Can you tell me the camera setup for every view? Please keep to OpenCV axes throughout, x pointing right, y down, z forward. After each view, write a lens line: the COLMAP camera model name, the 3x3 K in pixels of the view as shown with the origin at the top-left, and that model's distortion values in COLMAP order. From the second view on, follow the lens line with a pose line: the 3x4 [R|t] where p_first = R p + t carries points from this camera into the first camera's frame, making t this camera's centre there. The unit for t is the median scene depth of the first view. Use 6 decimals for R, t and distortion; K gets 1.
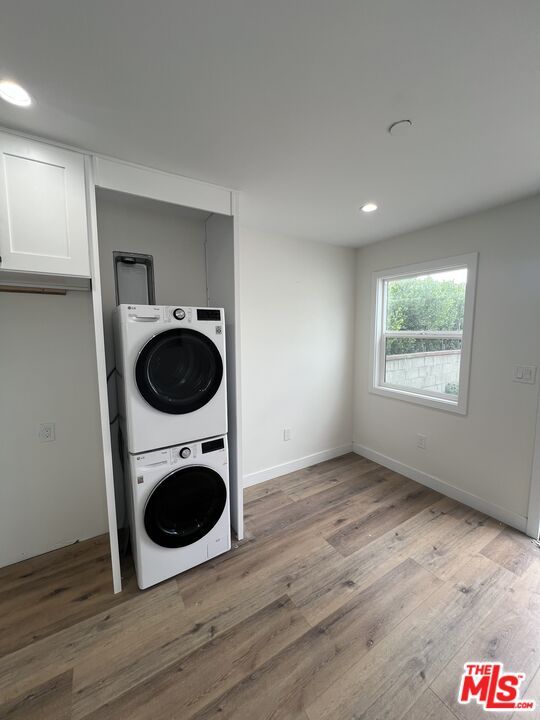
lens RADIAL K [[287.4, 0, 271.8], [0, 287.4, 358.5], [0, 0, 1]] dist [-0.001366, 0.000394]
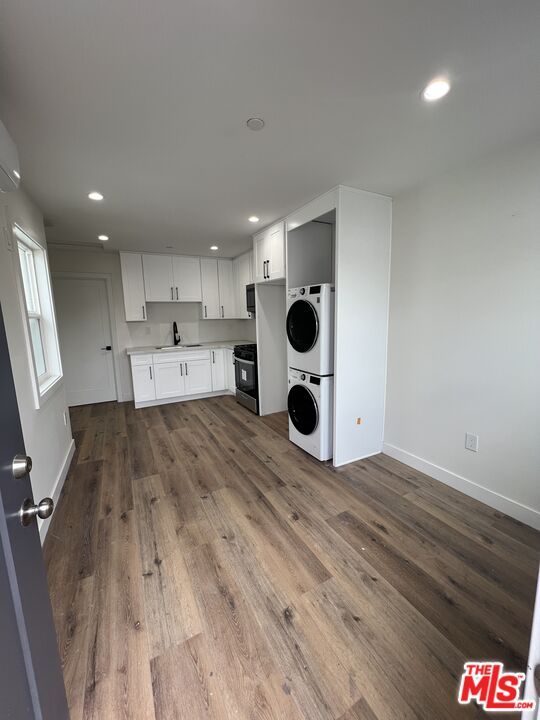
lens RADIAL K [[287.4, 0, 271.7], [0, 287.4, 359.5], [0, 0, 1]] dist [-0.001366, 0.000394]
pose [[-0.065142, 0.163190, -0.984442, 1.279429], [-0.082598, 0.982270, 0.168296, -0.031319], [0.994452, 0.092276, -0.050508, 0.876521]]
